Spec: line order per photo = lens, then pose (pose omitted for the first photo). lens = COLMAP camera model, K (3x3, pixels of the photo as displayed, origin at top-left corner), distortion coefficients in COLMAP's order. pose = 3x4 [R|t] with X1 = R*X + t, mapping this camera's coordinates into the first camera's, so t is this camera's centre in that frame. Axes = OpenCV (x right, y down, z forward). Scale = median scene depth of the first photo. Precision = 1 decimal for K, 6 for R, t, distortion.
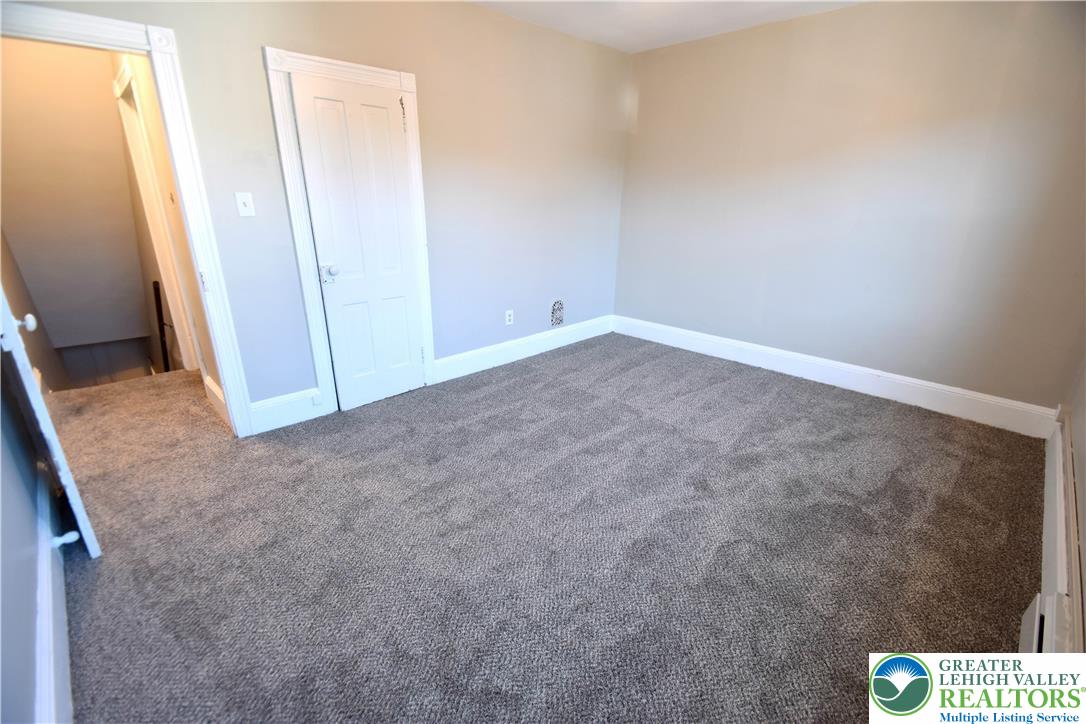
lens RADIAL K [[485.0, 0, 542.4], [0, 485.0, 361.7], [0, 0, 1]] dist [-0.000310, -0.000076]
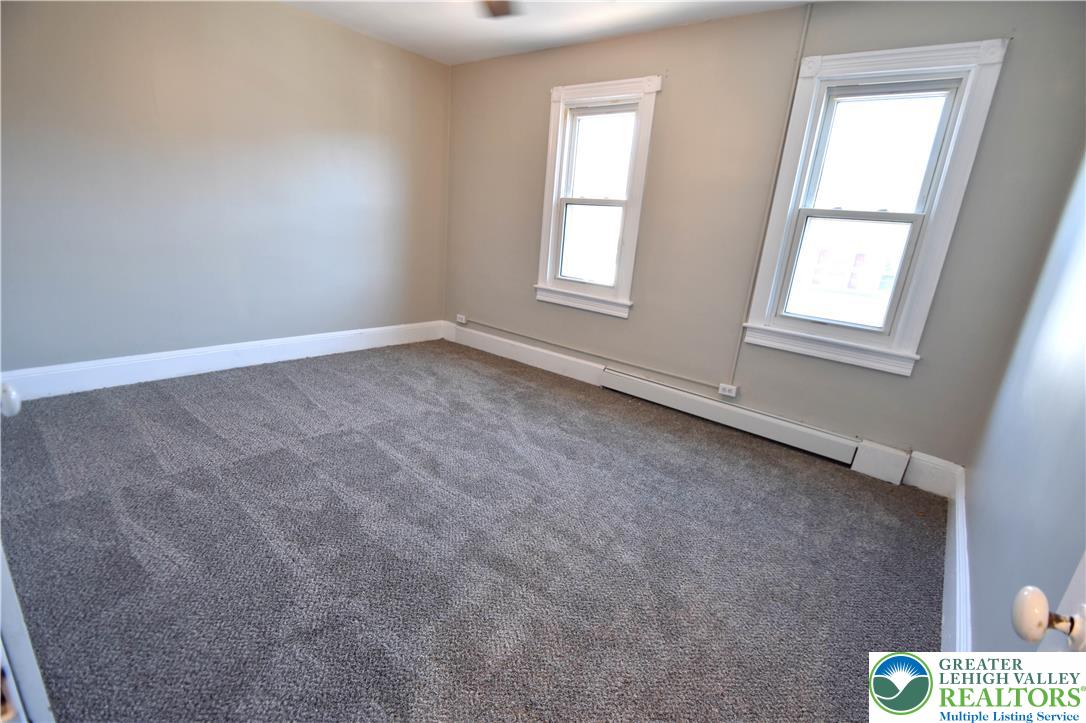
lens RADIAL K [[485.0, 0, 542.0], [0, 485.0, 362.9], [0, 0, 1]] dist [-0.000310, -0.000076]
pose [[-0.104537, -0.296986, 0.949142, -0.675945], [0.227586, 0.921903, 0.313529, -0.219225], [-0.968131, 0.248787, -0.028784, 0.683447]]
